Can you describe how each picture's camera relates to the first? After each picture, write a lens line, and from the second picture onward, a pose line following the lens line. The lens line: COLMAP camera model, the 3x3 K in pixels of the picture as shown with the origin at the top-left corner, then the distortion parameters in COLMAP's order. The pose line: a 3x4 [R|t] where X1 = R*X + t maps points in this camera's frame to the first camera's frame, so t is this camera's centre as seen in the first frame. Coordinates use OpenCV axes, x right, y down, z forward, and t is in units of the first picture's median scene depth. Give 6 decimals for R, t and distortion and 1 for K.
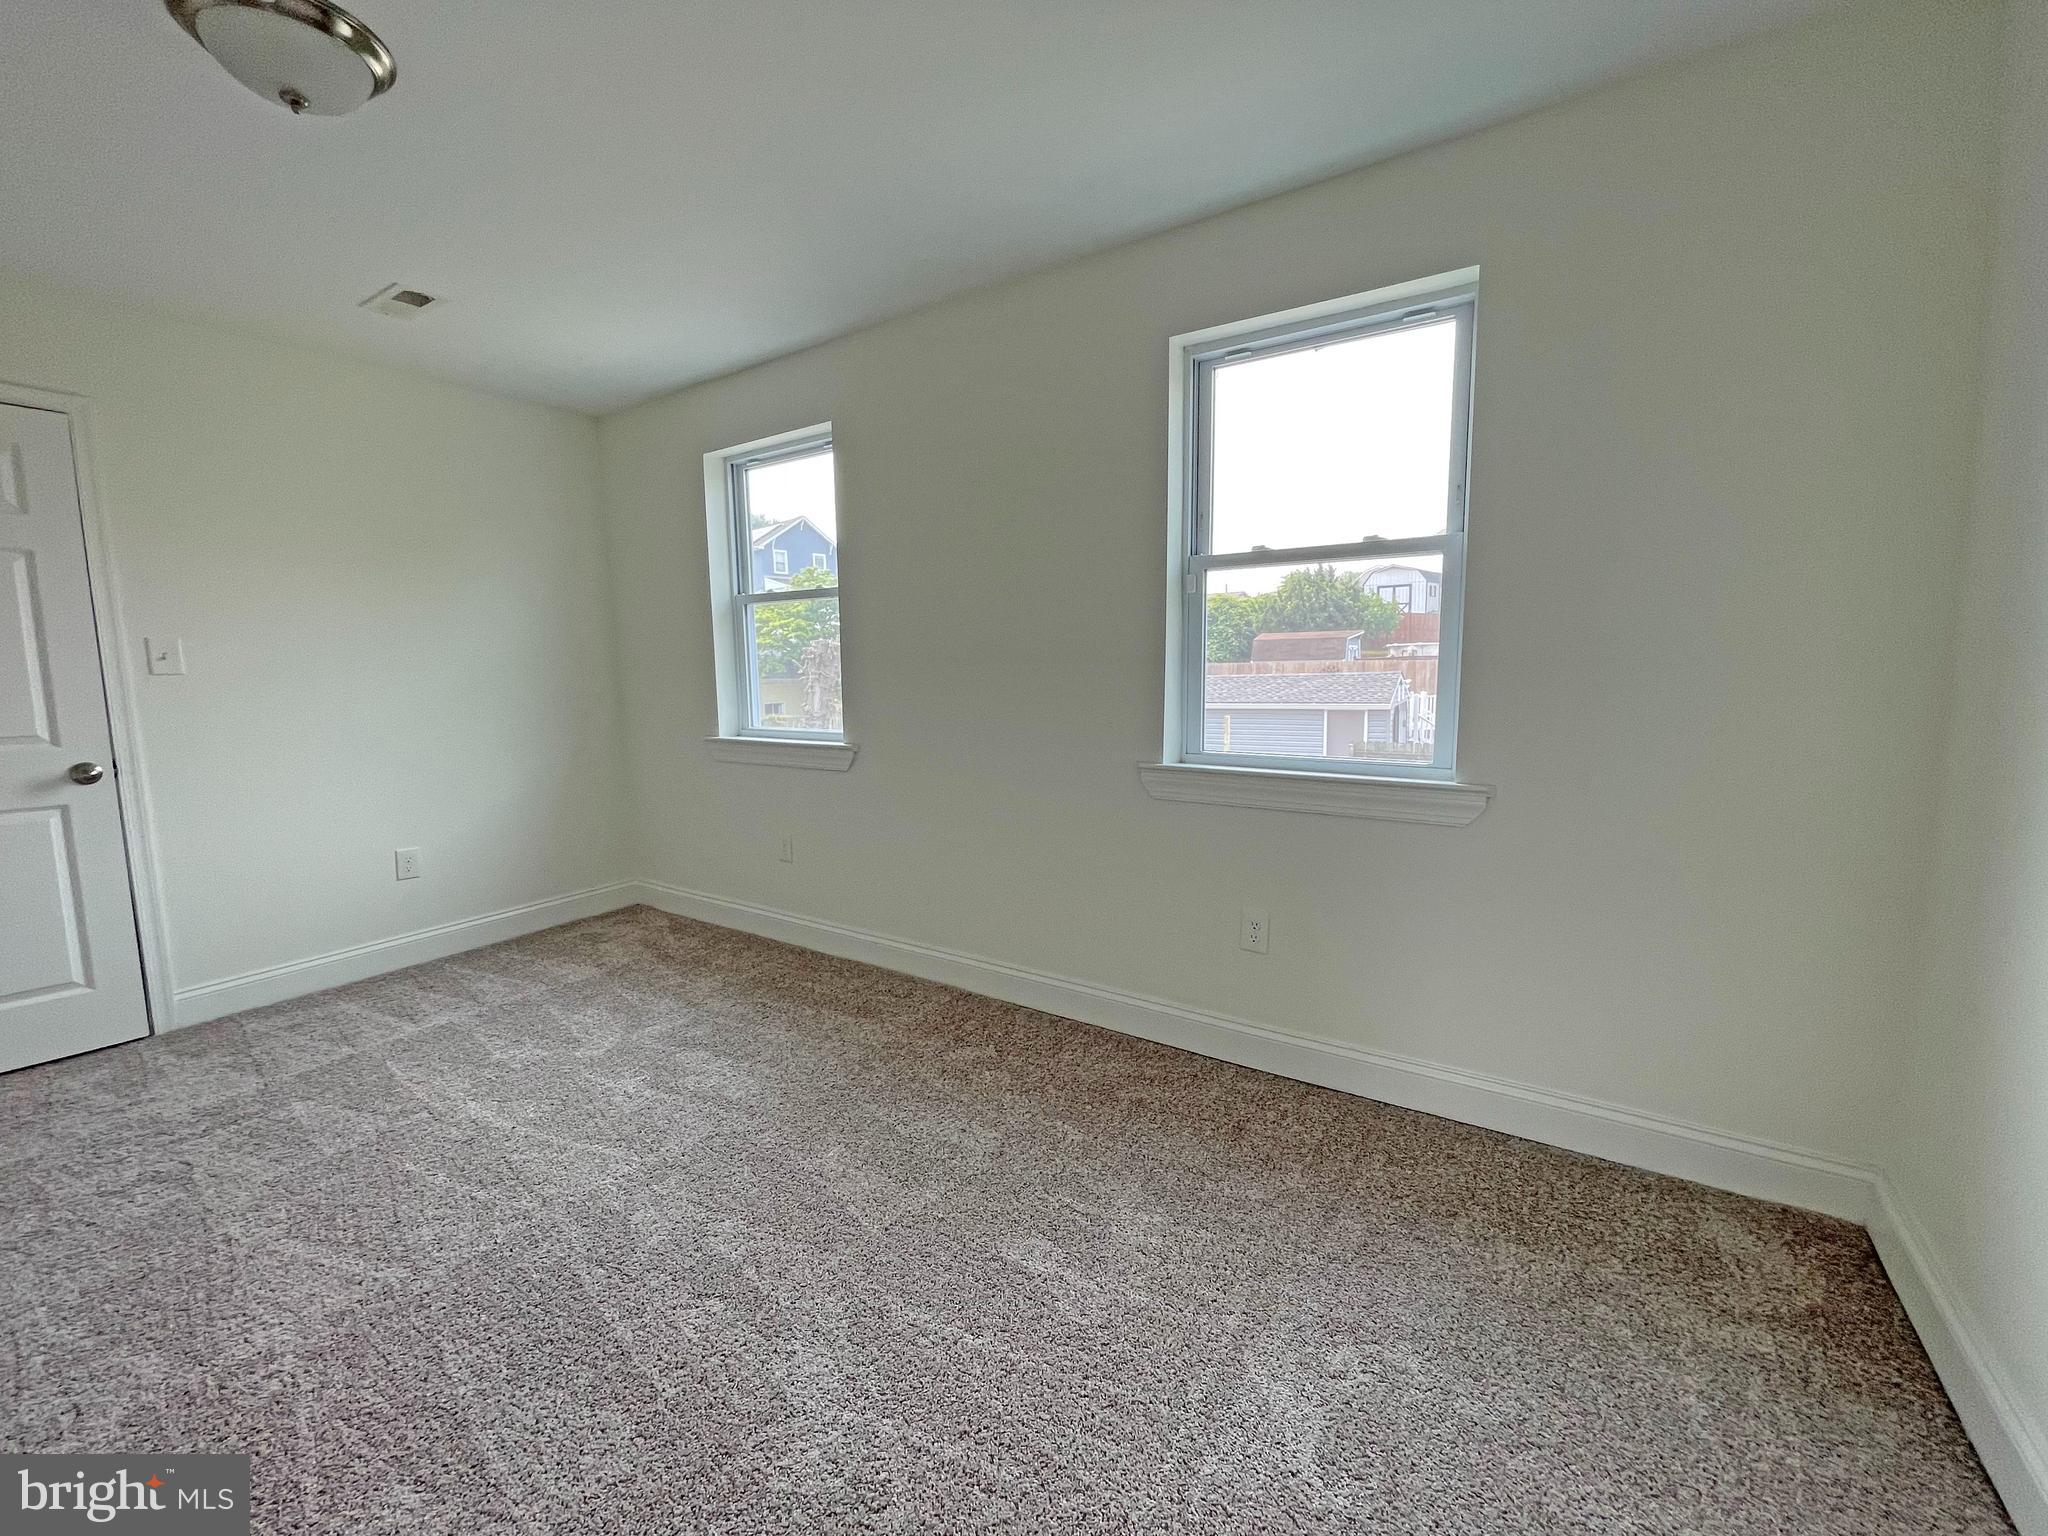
lens RADIAL K [[825.6, 0, 1018.5], [0, 825.6, 749.8], [0, 0, 1]] dist [-0.004118, 0.001793]
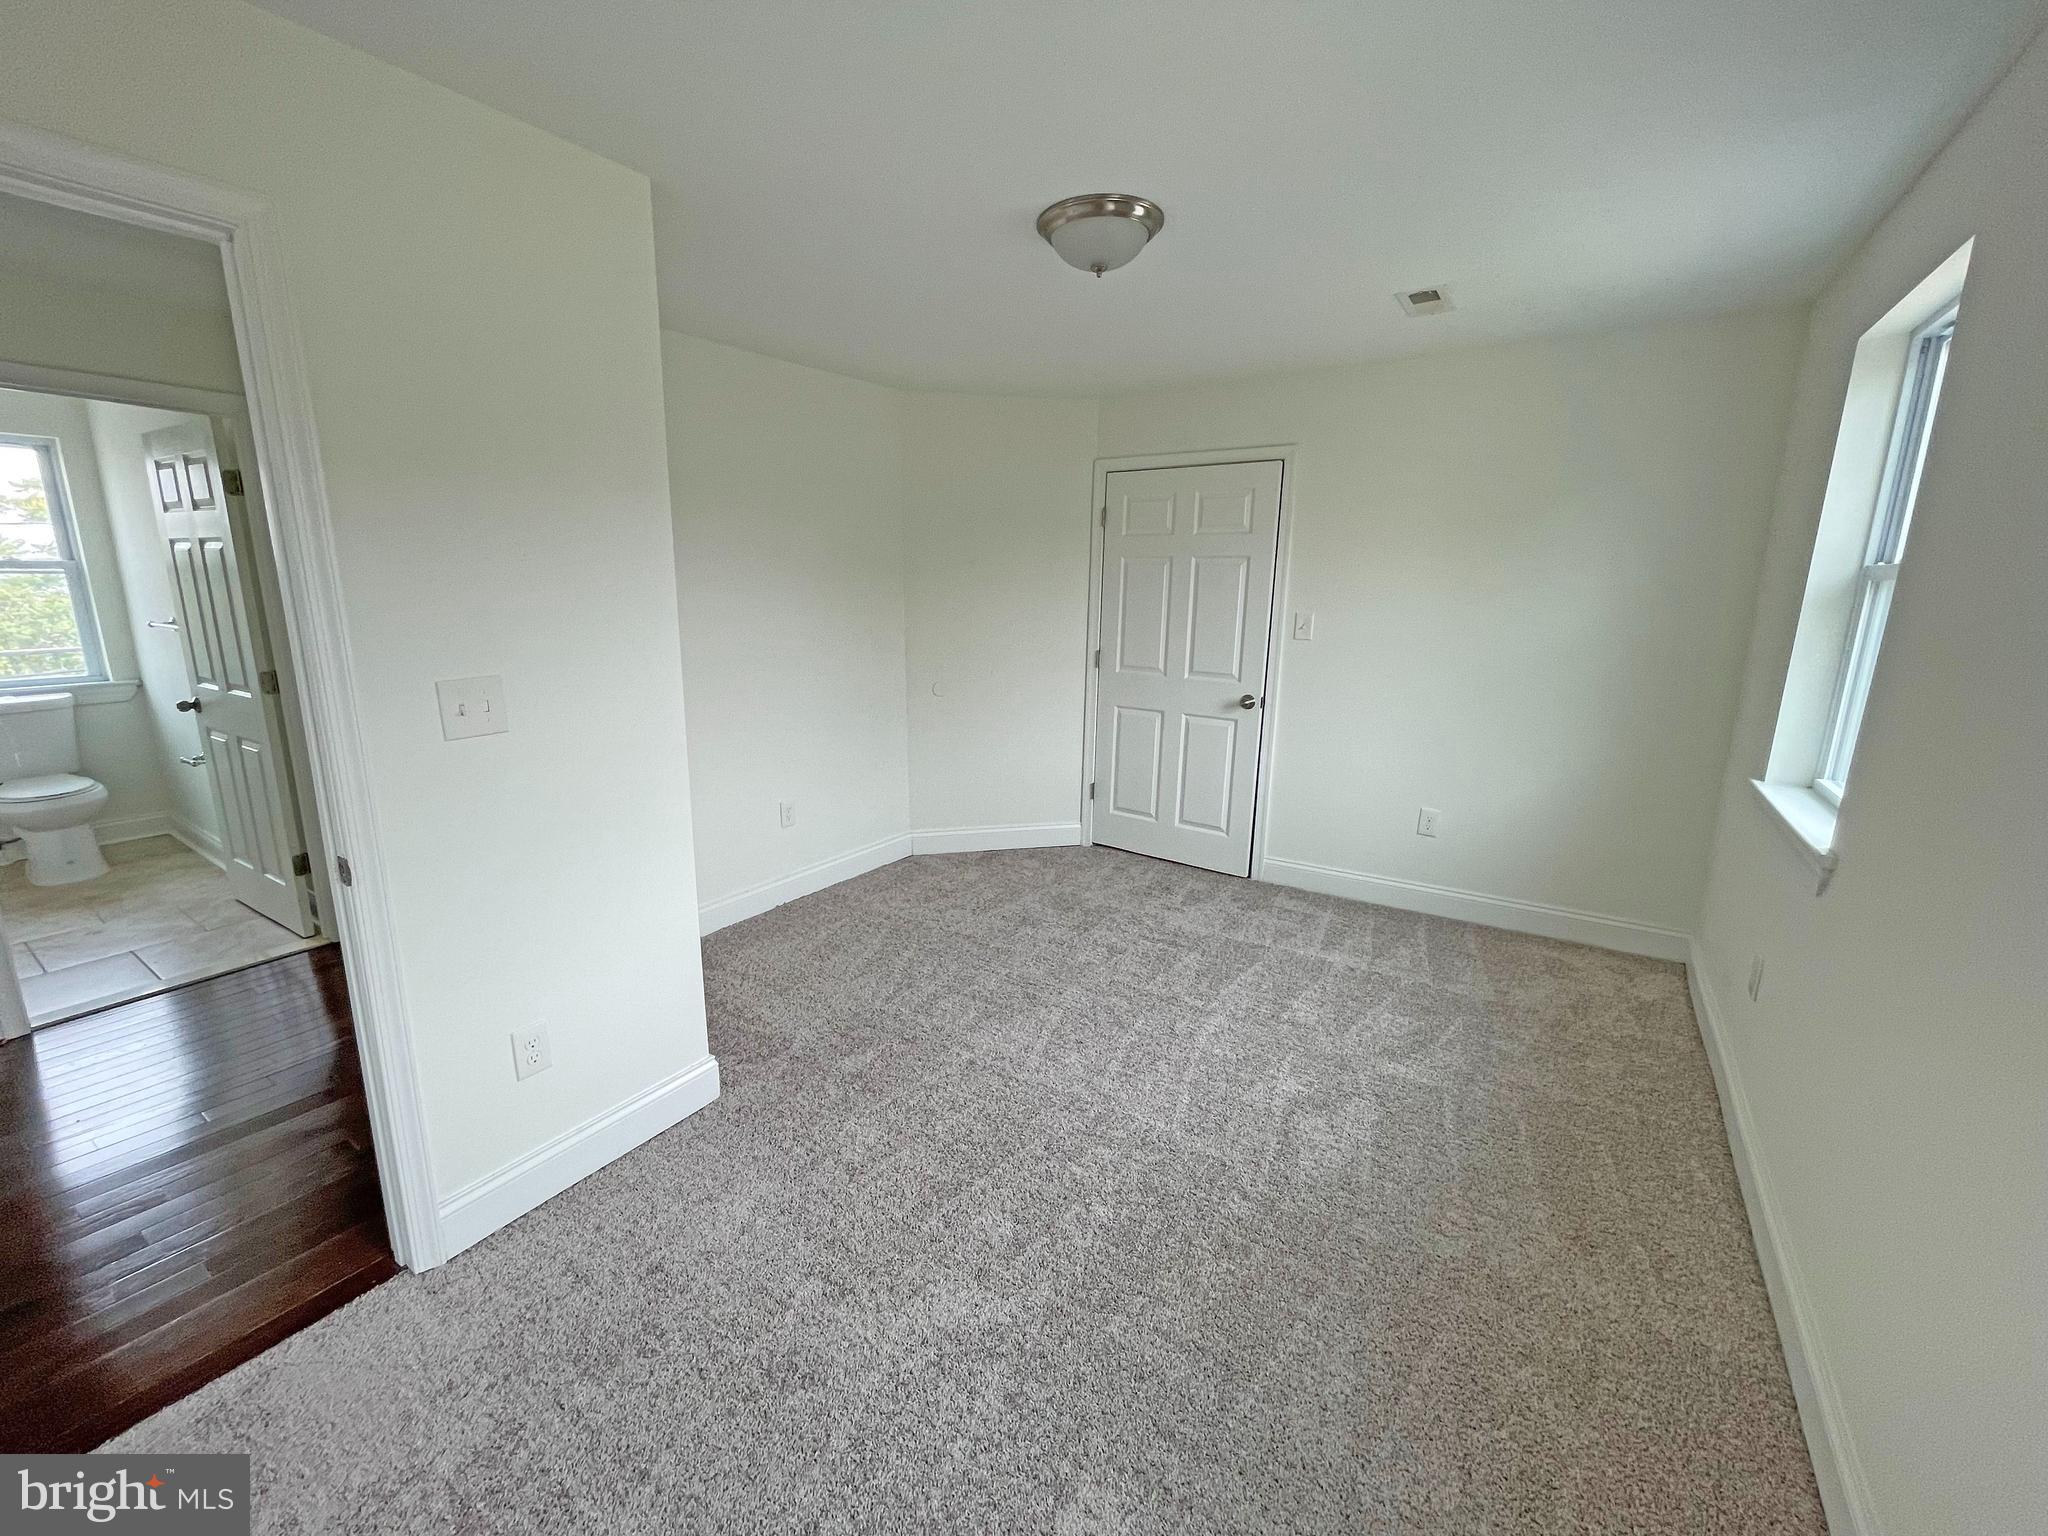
lens RADIAL K [[825.6, 0, 1023.9], [0, 825.6, 766.2], [0, 0, 1]] dist [-0.004118, 0.001793]
pose [[0.037479, 0.234305, -0.971440, 0.356295], [-0.124645, 0.965628, 0.228094, -0.145866], [0.991493, 0.112537, 0.065396, 0.470973]]
